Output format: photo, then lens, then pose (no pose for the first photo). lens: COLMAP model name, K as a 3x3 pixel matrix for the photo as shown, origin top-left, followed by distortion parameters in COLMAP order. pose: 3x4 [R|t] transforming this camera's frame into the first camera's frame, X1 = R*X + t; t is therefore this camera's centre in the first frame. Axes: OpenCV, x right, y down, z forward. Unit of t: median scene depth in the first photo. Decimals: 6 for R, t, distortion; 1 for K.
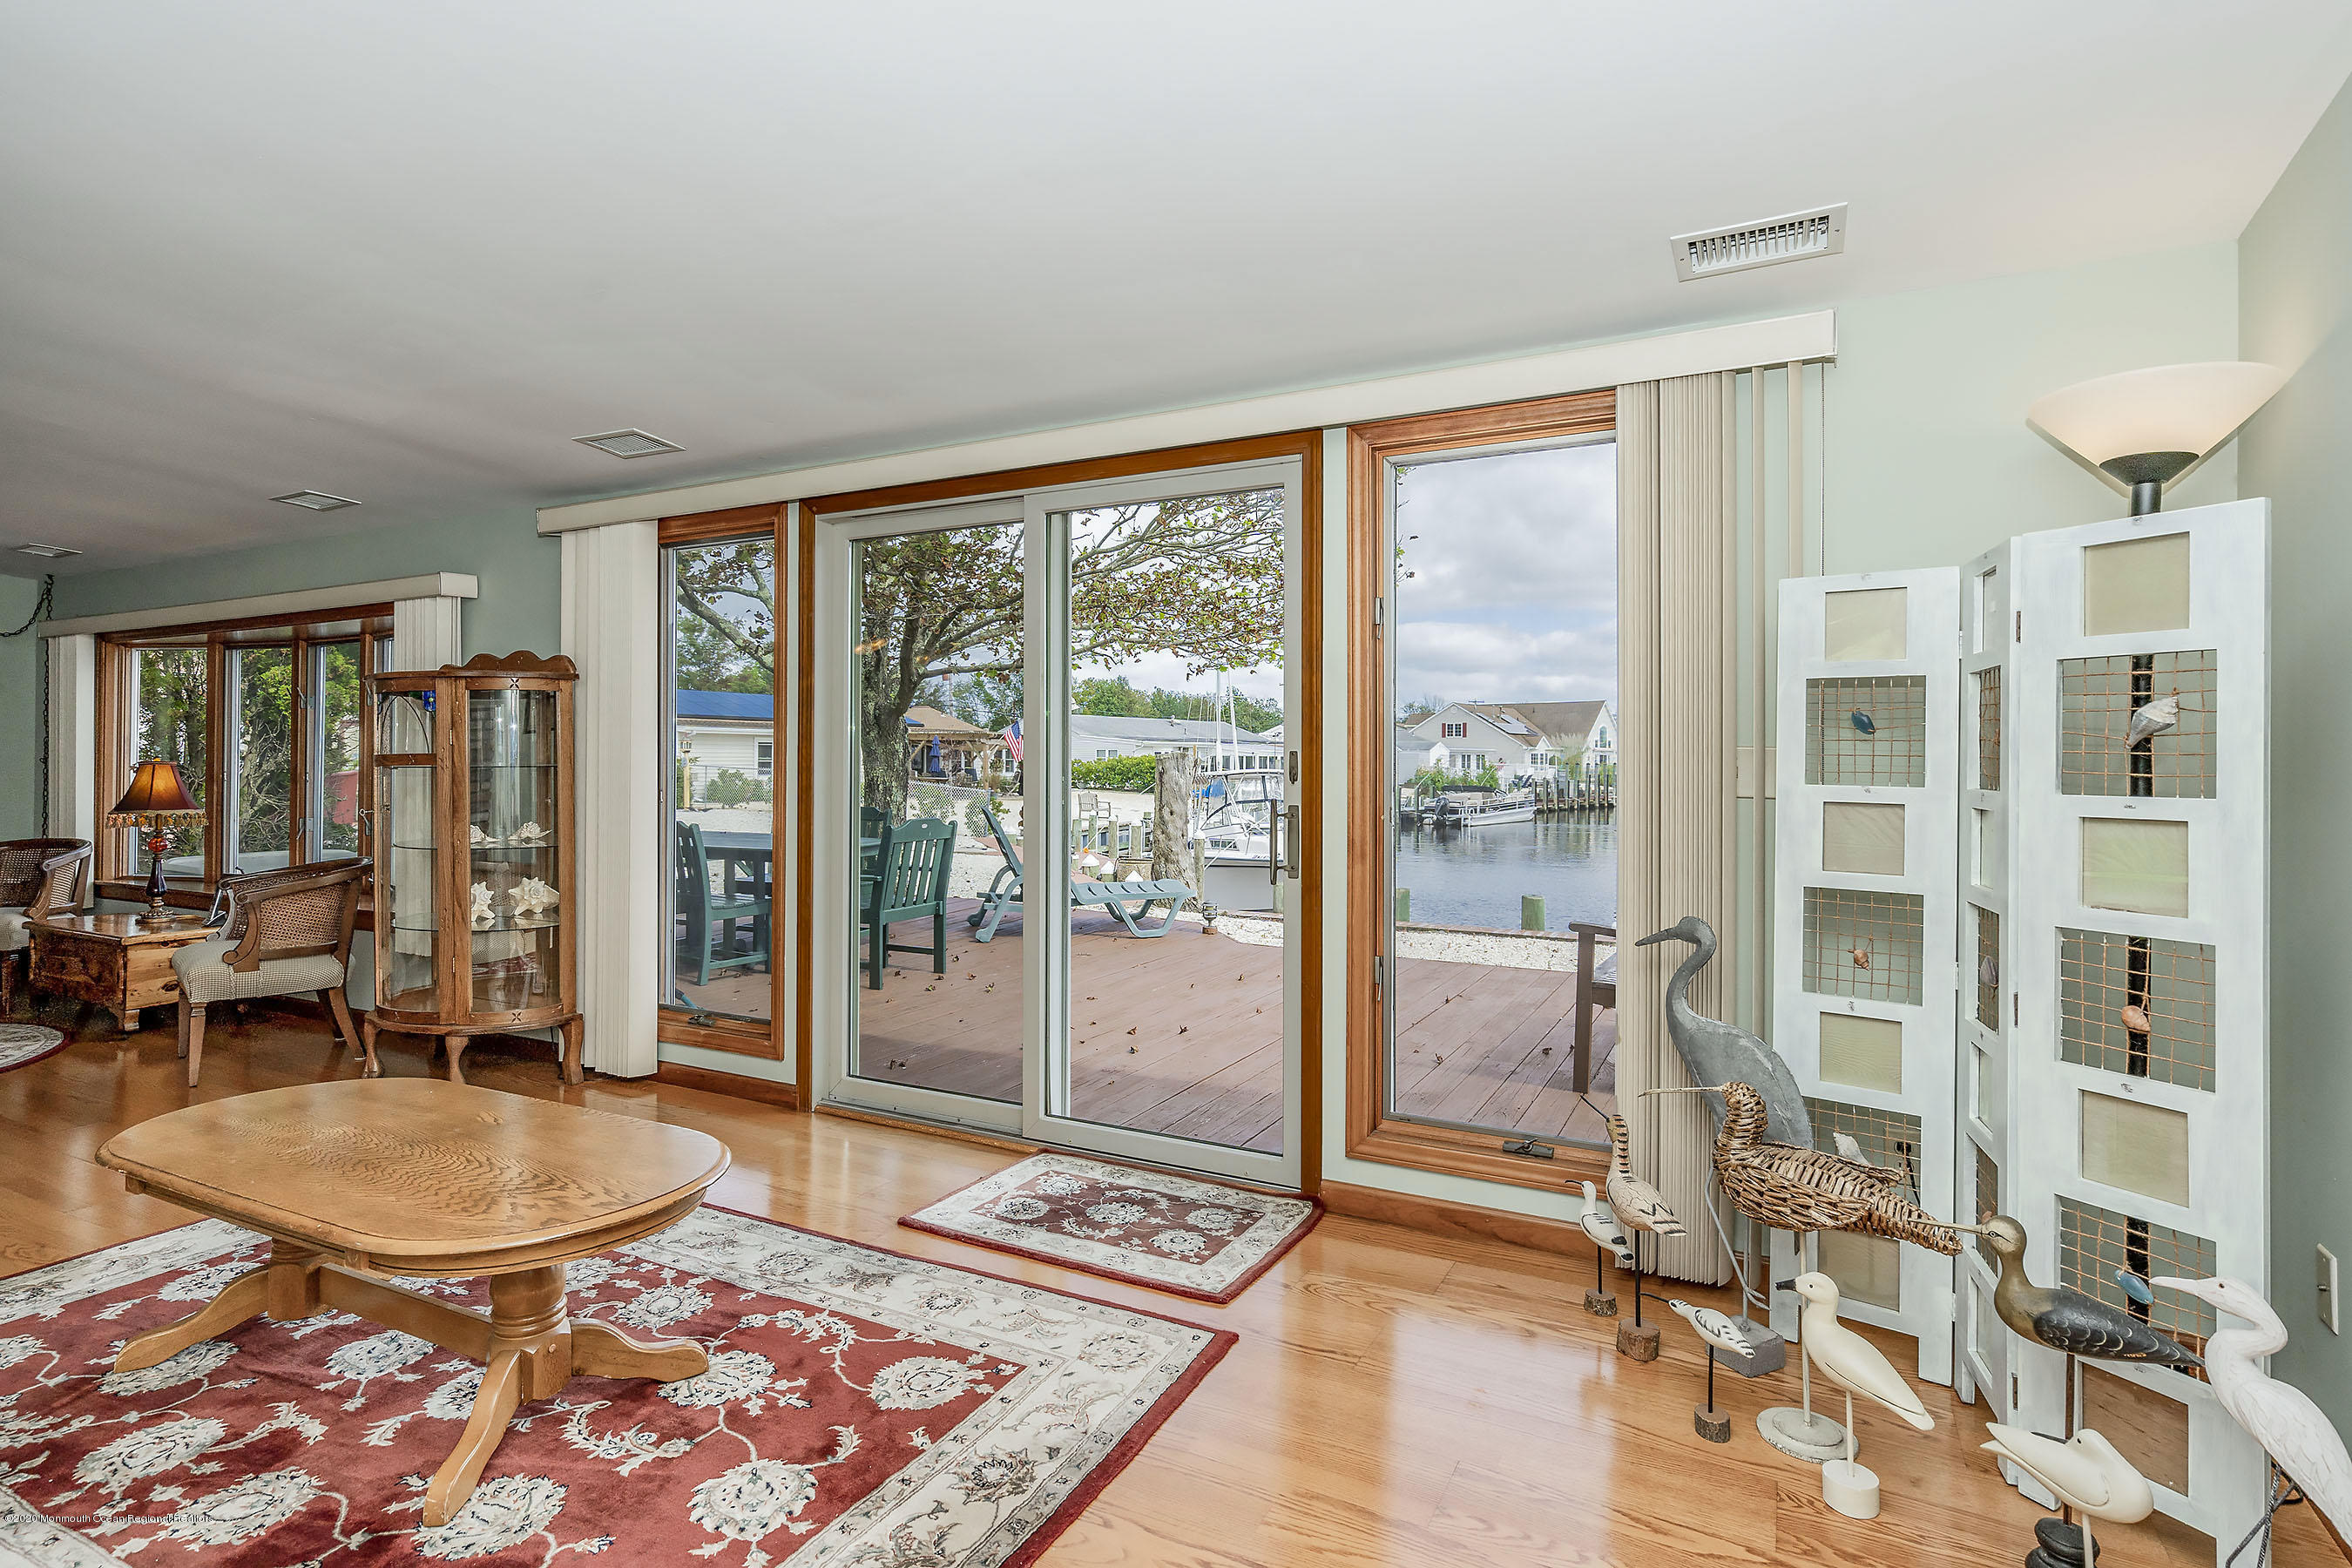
lens RADIAL K [[1183.7, 0, 1183.3], [0, 1183.7, 743.1], [0, 0, 1]] dist [0.000192, 0.000618]
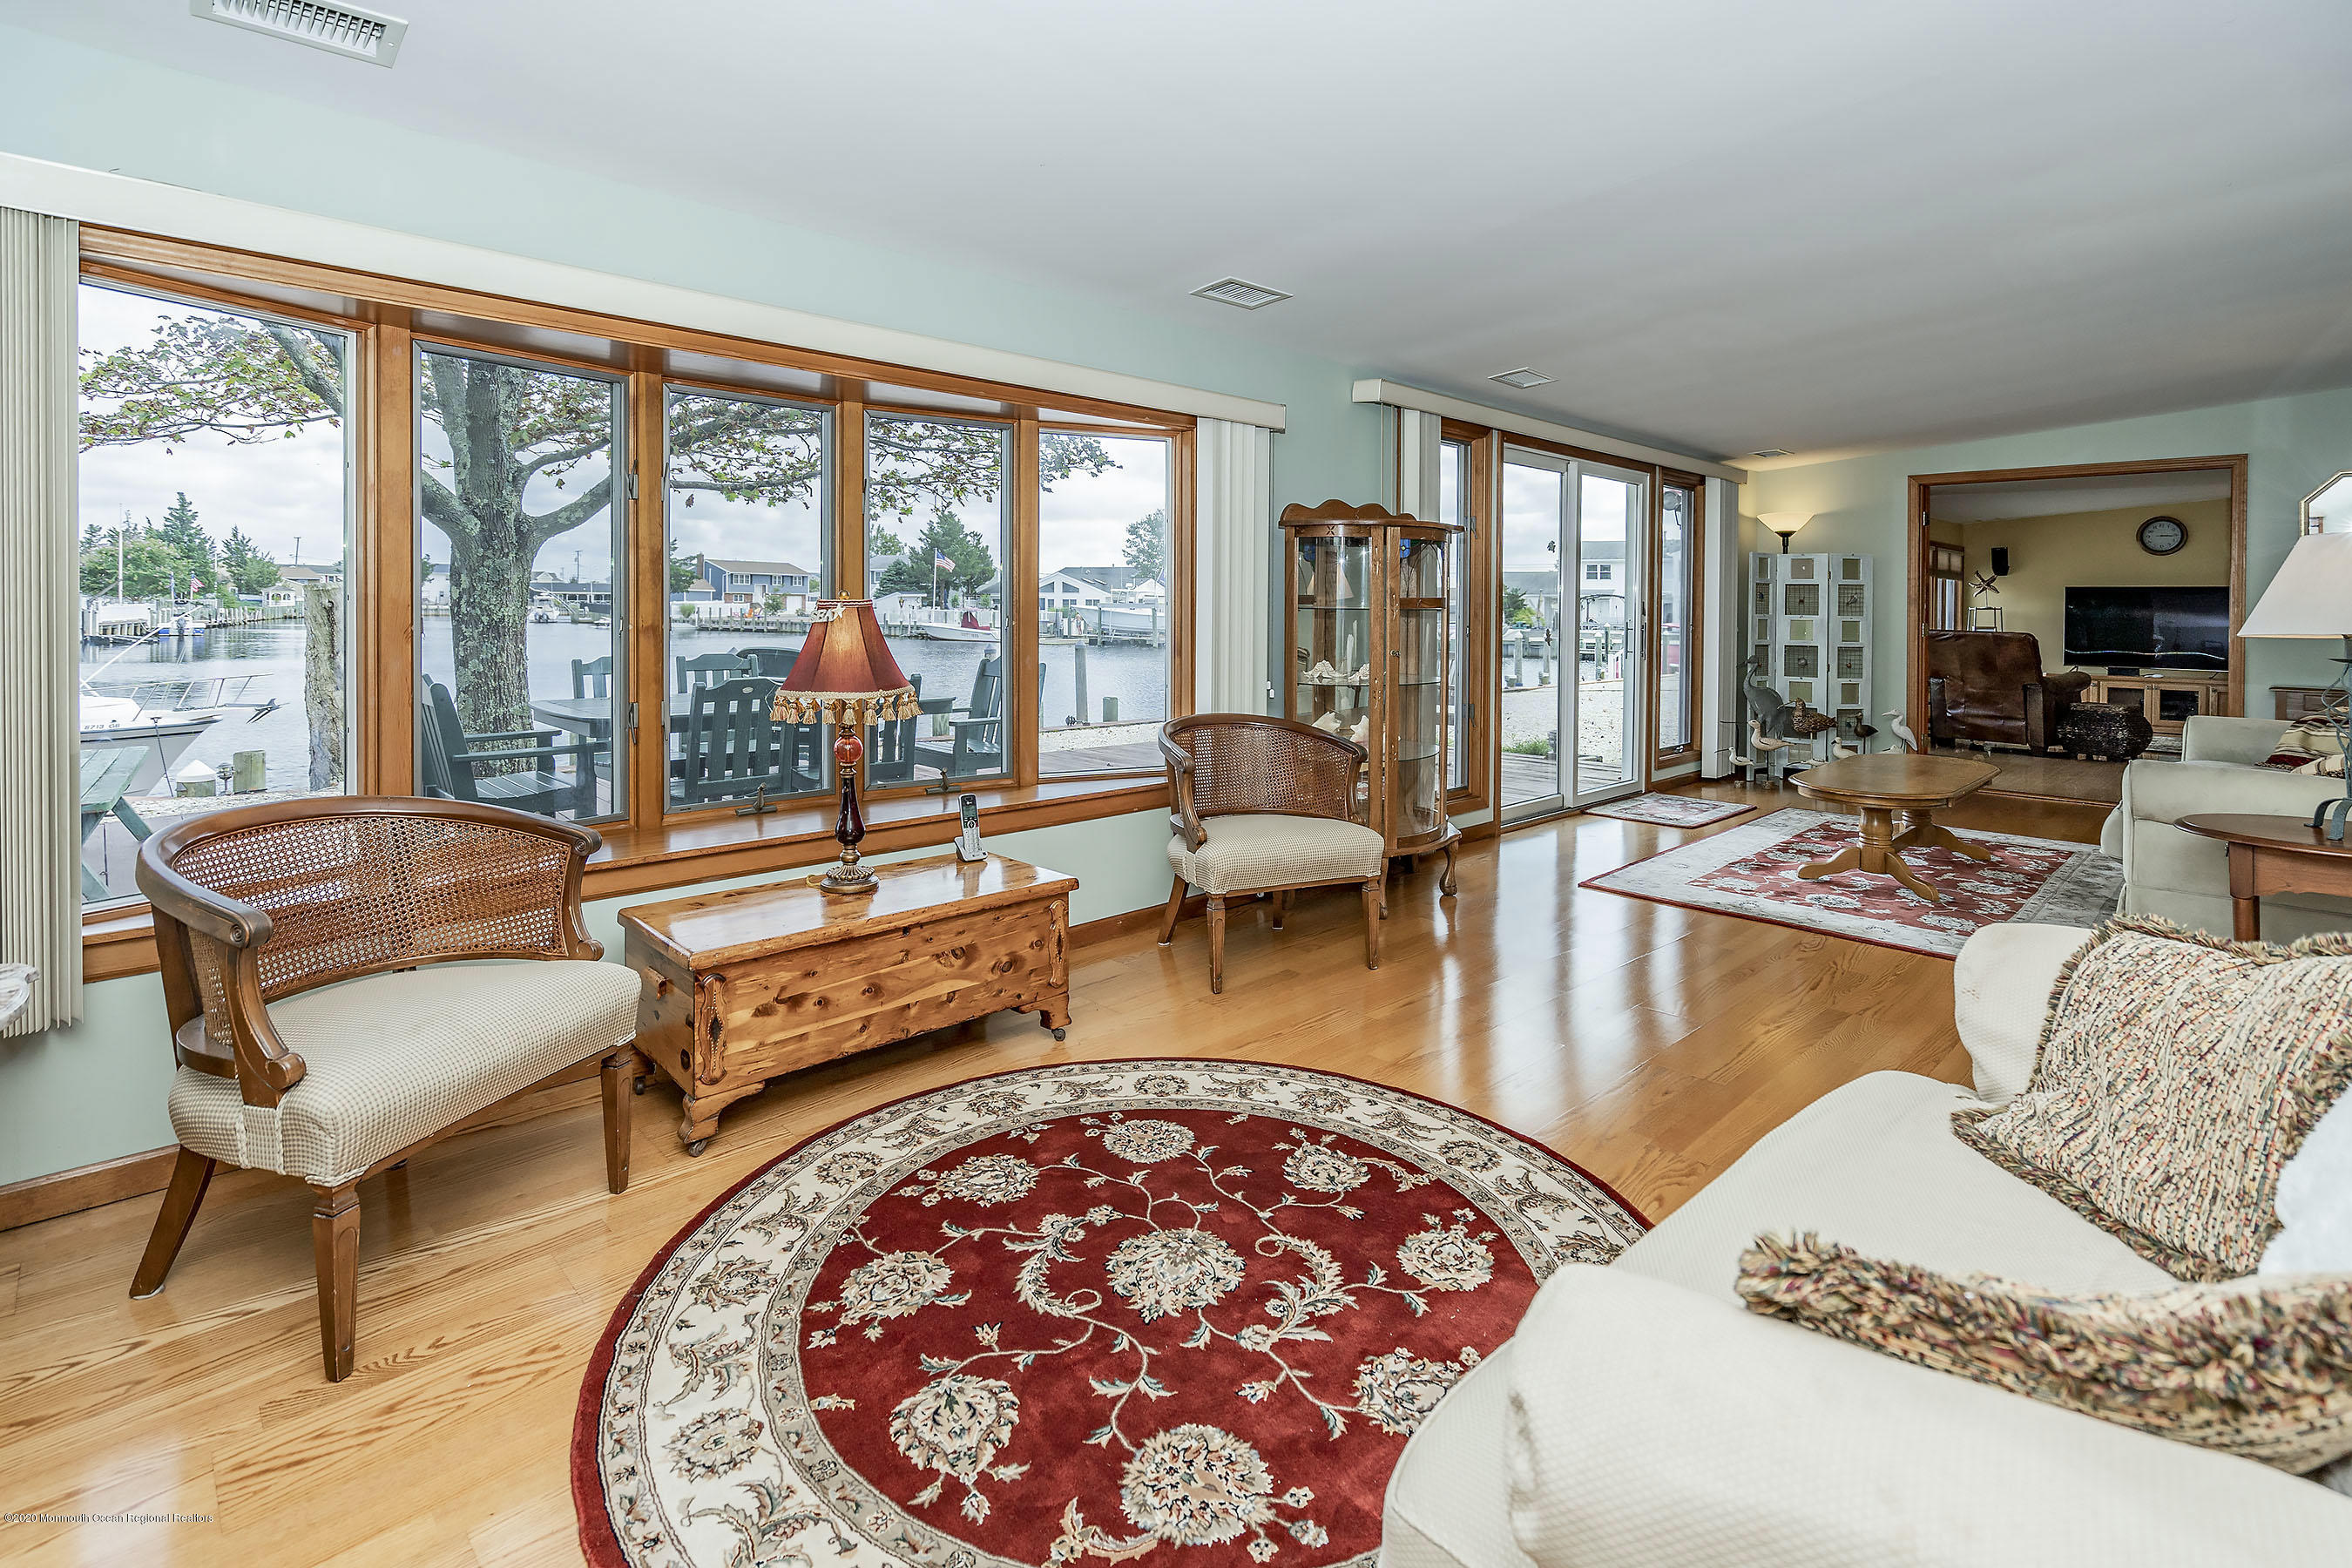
lens RADIAL K [[1125.9, 0, 1180.6], [0, 1125.9, 609.1], [0, 0, 1]] dist [-0.003859, -0.000111]
pose [[0.309058, -0.005342, 0.951028, -2.435197], [-0.022378, 0.999667, 0.012887, 0.014873], [-0.950780, -0.025265, 0.308835, 1.270775]]
